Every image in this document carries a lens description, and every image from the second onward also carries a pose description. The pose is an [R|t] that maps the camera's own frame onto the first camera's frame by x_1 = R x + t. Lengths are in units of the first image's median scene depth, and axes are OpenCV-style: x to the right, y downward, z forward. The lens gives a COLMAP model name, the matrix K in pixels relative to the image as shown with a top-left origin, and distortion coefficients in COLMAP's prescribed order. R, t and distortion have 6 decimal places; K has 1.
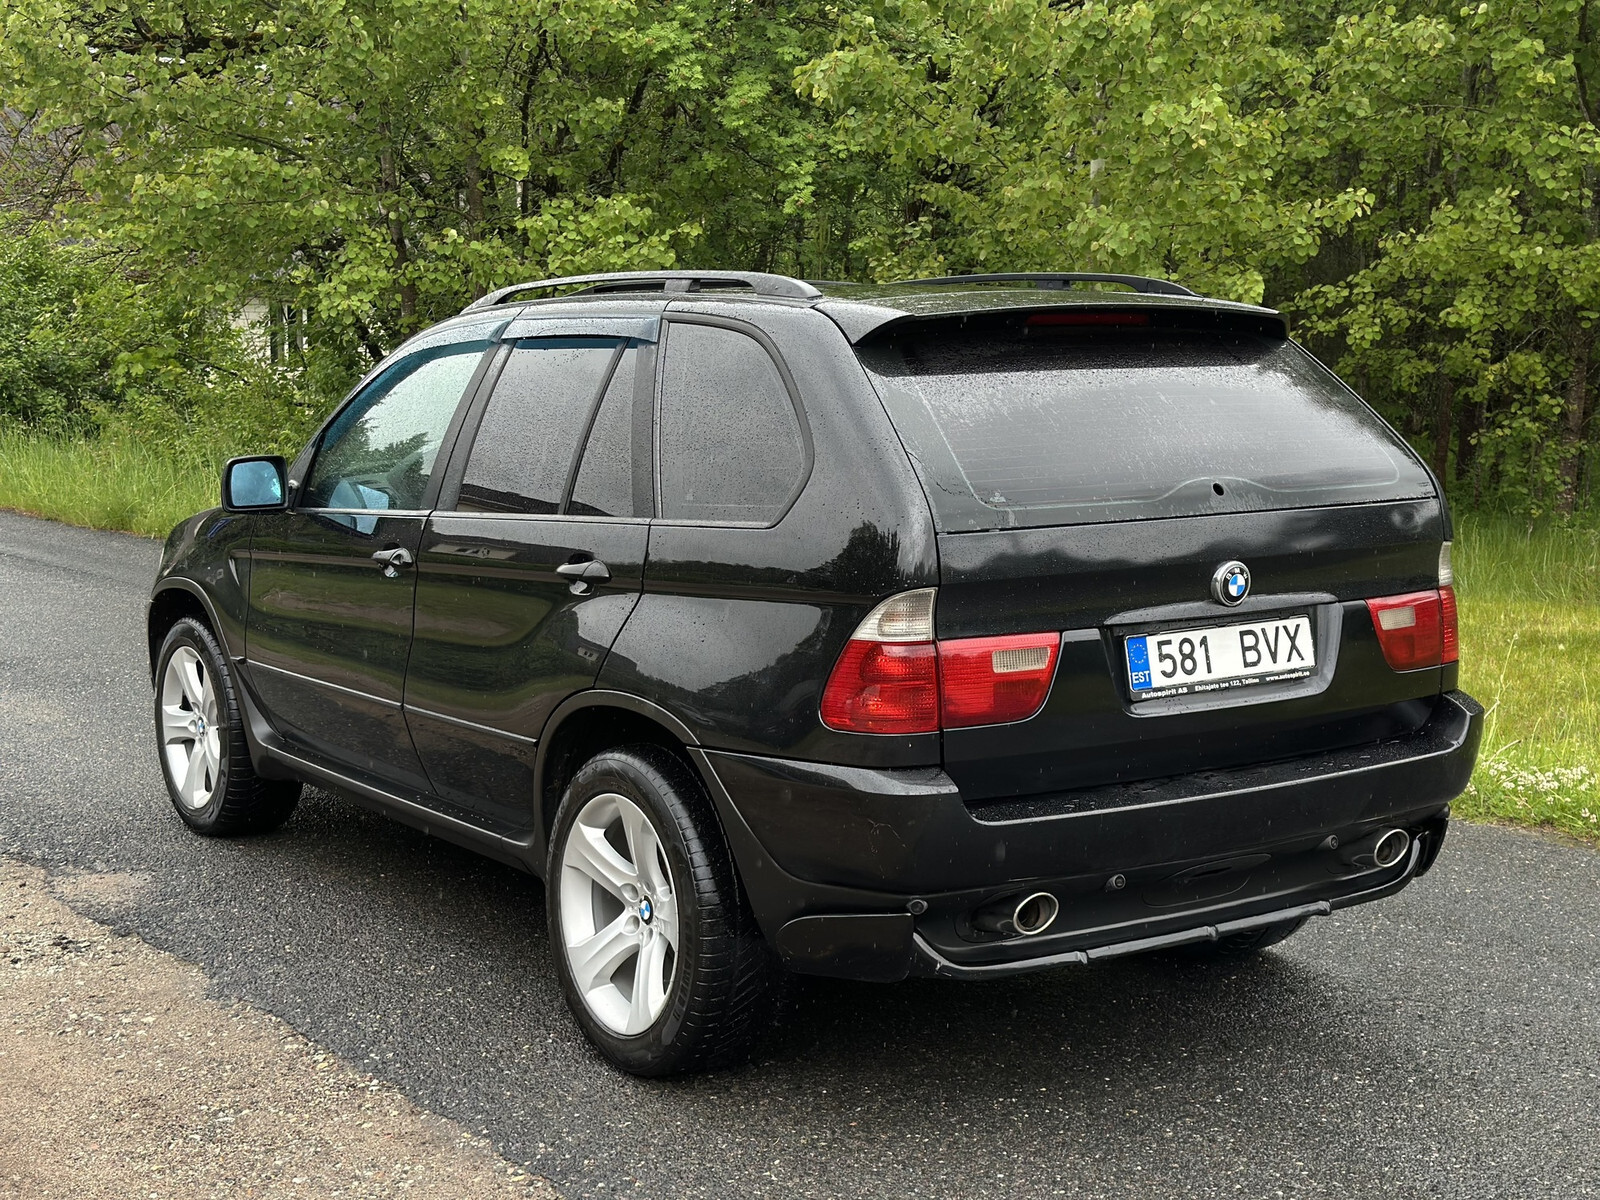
lens RADIAL K [[2141.8, 0, 803.6], [0, 2141.8, 609.0], [0, 0, 1]] dist [0.085635, 0.000000]
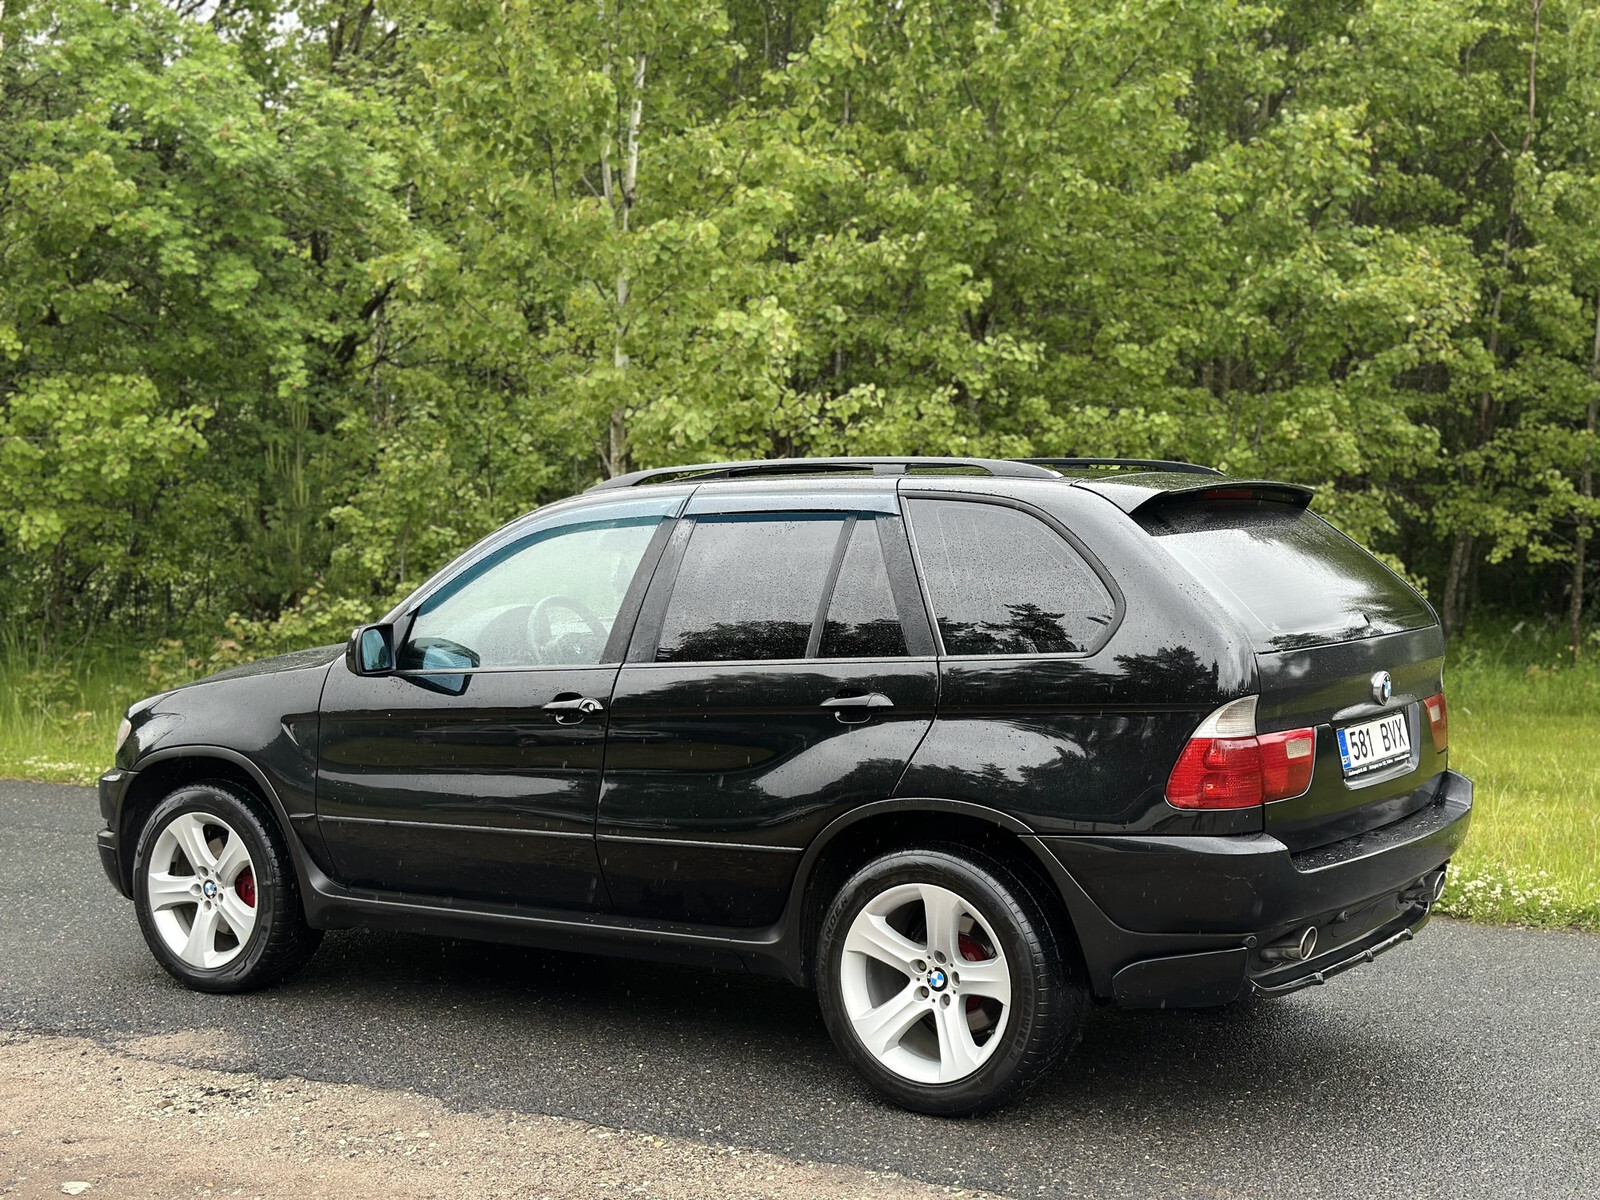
lens RADIAL K [[2141.8, 0, 801.1], [0, 2141.8, 592.5], [0, 0, 1]] dist [0.085635, 0.000000]
pose [[0.930283, -0.020837, 0.366251, -0.542913], [0.053595, 0.995393, -0.079502, 0.013802], [-0.362907, 0.093588, 0.927114, -0.111795]]
